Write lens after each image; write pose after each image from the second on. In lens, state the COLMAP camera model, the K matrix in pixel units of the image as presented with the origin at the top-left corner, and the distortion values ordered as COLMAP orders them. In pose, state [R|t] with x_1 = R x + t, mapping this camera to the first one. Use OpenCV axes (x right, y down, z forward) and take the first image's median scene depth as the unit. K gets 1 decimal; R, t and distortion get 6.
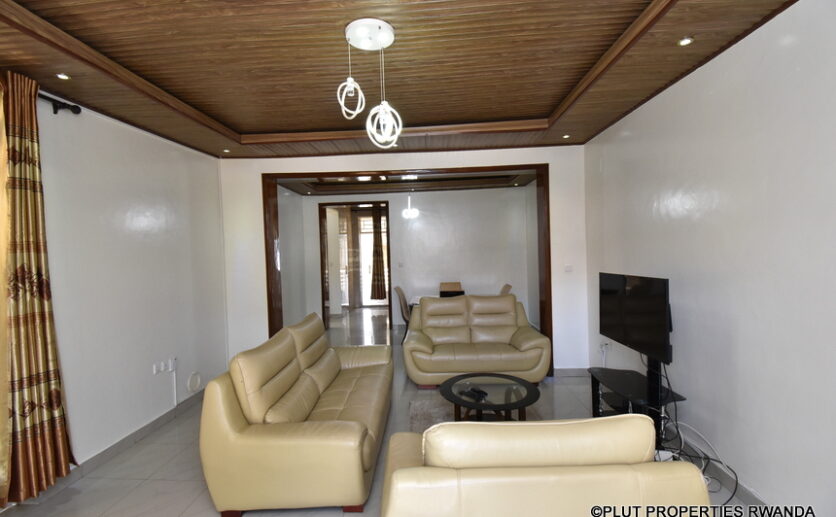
lens RADIAL K [[368.2, 0, 418.0], [0, 368.2, 258.5], [0, 0, 1]] dist [0.023295, -0.028951]
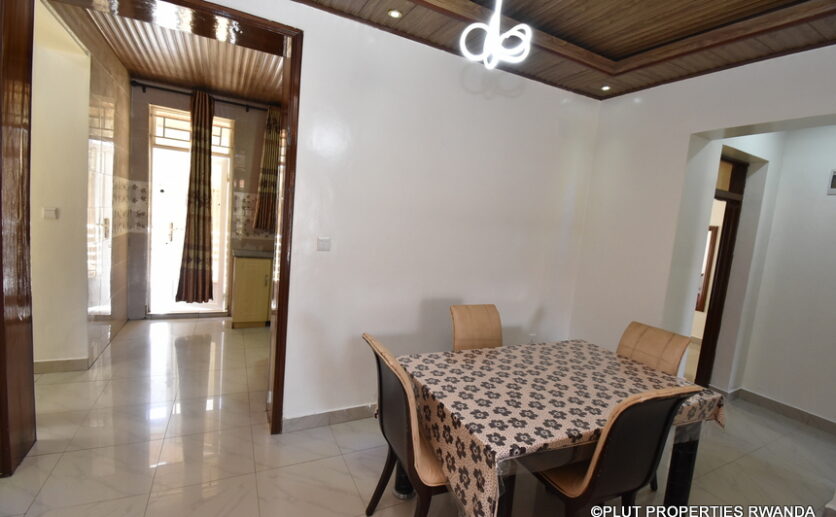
lens RADIAL K [[368.2, 0, 418.0], [0, 368.2, 258.5], [0, 0, 1]] dist [0.023295, -0.028951]
pose [[0.866006, 0.059799, 0.496444, -0.098174], [-0.106571, 0.992085, 0.066403, -0.000504], [-0.488544, -0.110412, 0.865525, 0.481570]]
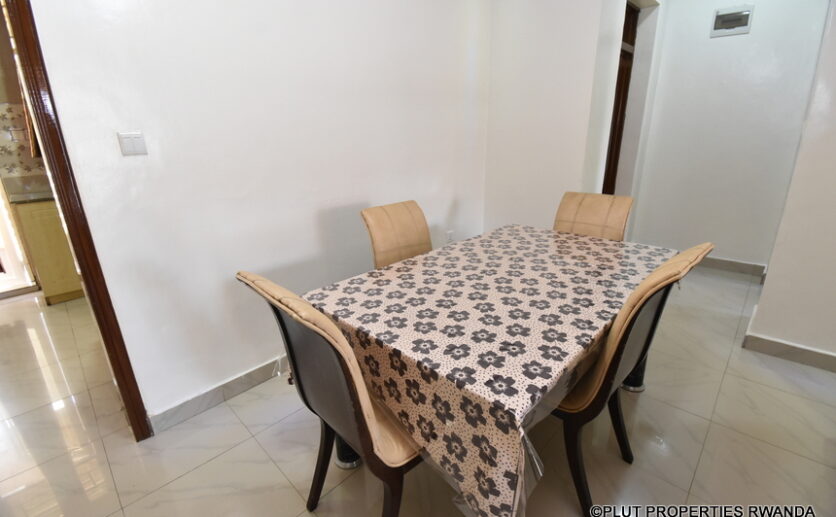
lens RADIAL K [[368.2, 0, 418.0], [0, 368.2, 258.5], [0, 0, 1]] dist [0.023295, -0.028951]
pose [[0.663459, -0.218511, 0.715594, -0.074351], [0.018314, 0.960861, 0.276425, 0.015677], [-0.747989, -0.170291, 0.641493, 0.532177]]
